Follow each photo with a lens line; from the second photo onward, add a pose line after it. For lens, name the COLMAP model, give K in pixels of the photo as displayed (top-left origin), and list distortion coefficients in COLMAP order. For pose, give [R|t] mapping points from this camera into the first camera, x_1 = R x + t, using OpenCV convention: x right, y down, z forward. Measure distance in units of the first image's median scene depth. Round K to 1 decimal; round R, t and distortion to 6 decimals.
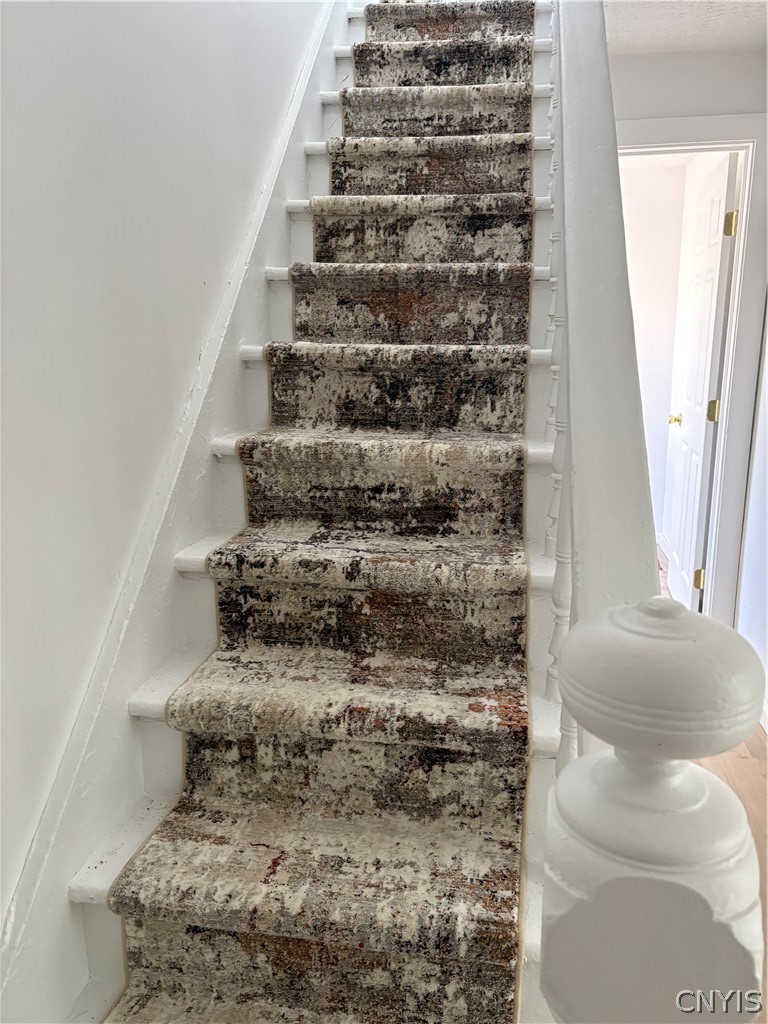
lens RADIAL K [[769.9, 0, 385.9], [0, 769.9, 521.9], [0, 0, 1]] dist [0.050396, -0.054114]
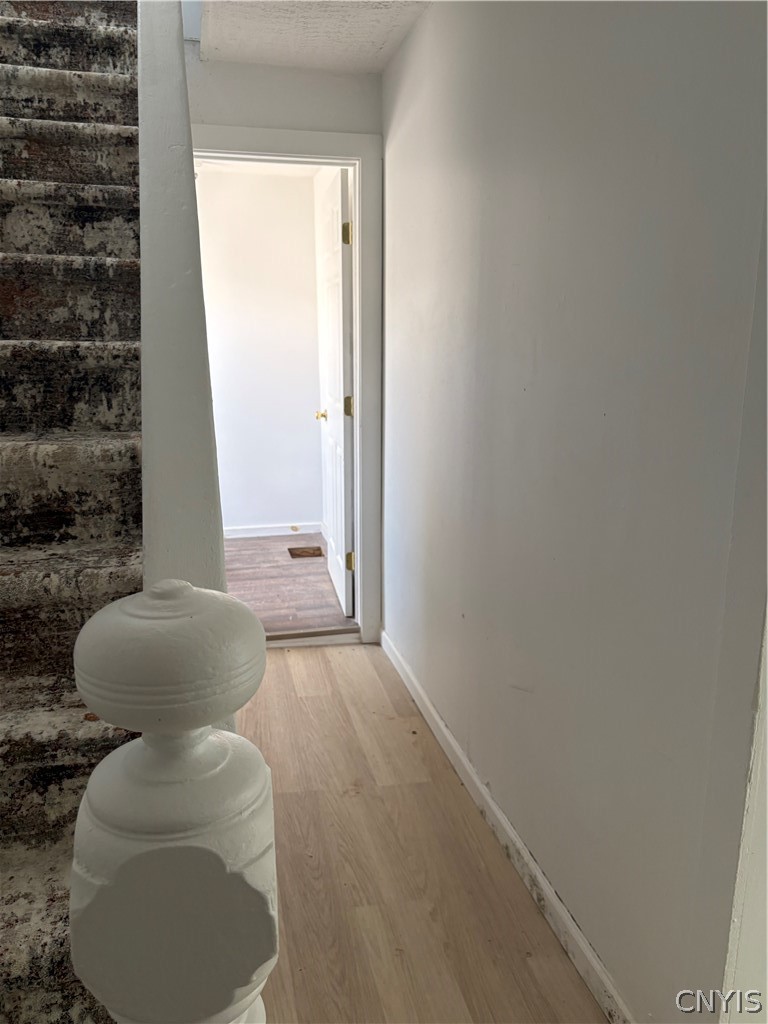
lens RADIAL K [[769.9, 0, 388.5], [0, 769.9, 519.3], [0, 0, 1]] dist [0.050396, -0.054114]
pose [[0.923315, -0.078625, 0.375910, 0.094025], [0.079679, 0.996739, 0.012768, 0.009853], [-0.375687, 0.018164, 0.926568, -0.032773]]
